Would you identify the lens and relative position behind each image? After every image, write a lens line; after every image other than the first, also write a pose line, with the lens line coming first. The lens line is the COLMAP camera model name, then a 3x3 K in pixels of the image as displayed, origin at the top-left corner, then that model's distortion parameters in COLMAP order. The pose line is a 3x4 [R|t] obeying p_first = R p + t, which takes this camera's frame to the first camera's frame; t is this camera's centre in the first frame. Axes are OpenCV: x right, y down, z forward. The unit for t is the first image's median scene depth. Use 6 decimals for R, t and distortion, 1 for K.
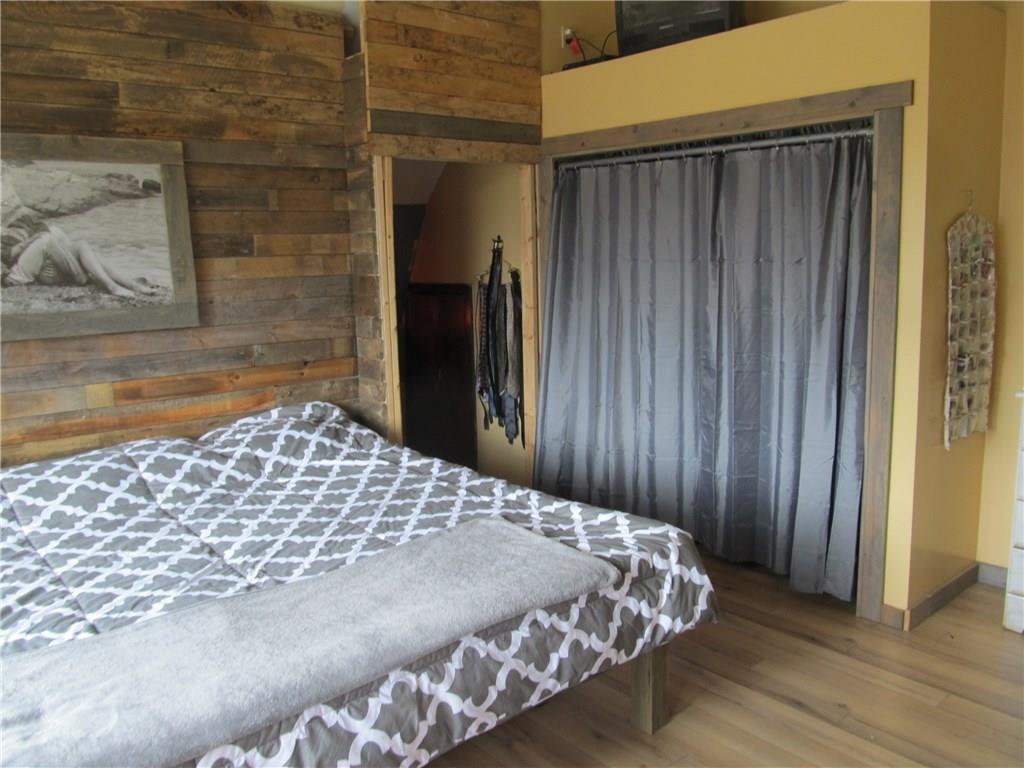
lens RADIAL K [[845.0, 0, 512.0], [0, 845.0, 380.0], [0, 0, 1]] dist [-0.039255, 0.001007]
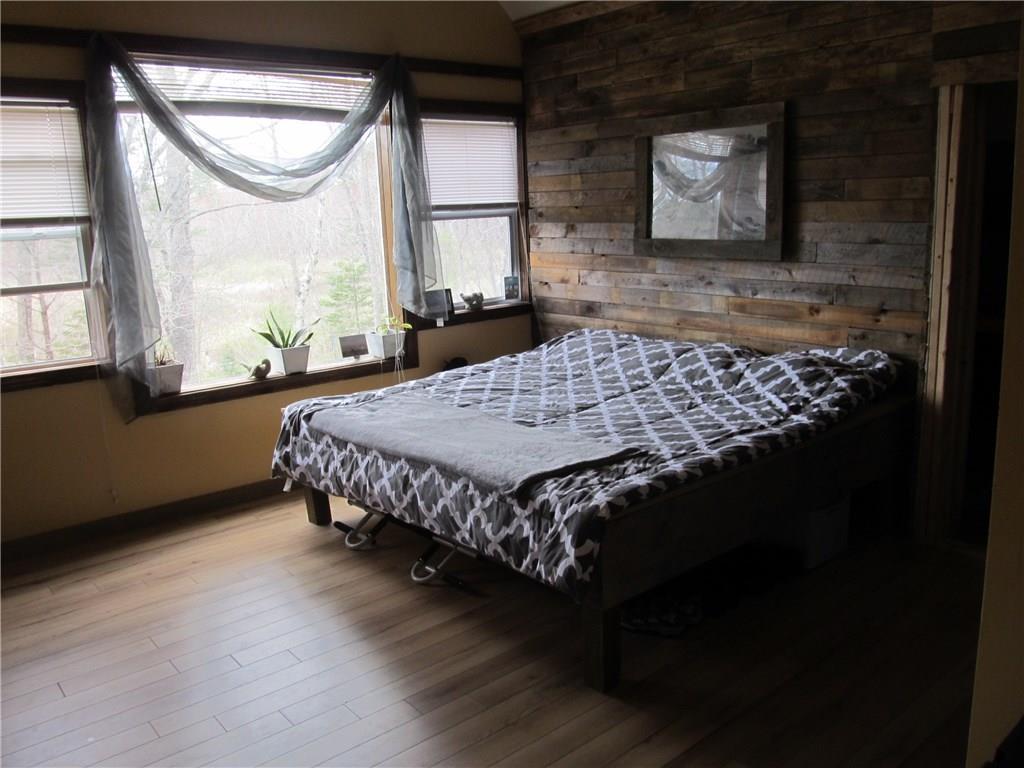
lens RADIAL K [[845.0, 0, 512.6], [0, 845.0, 385.2], [0, 0, 1]] dist [-0.039255, 0.001007]
pose [[-0.001339, 0.232566, -0.972580, 0.829850], [-0.120304, 0.965479, 0.231034, -0.125558], [0.992736, 0.117314, 0.026686, 0.634022]]
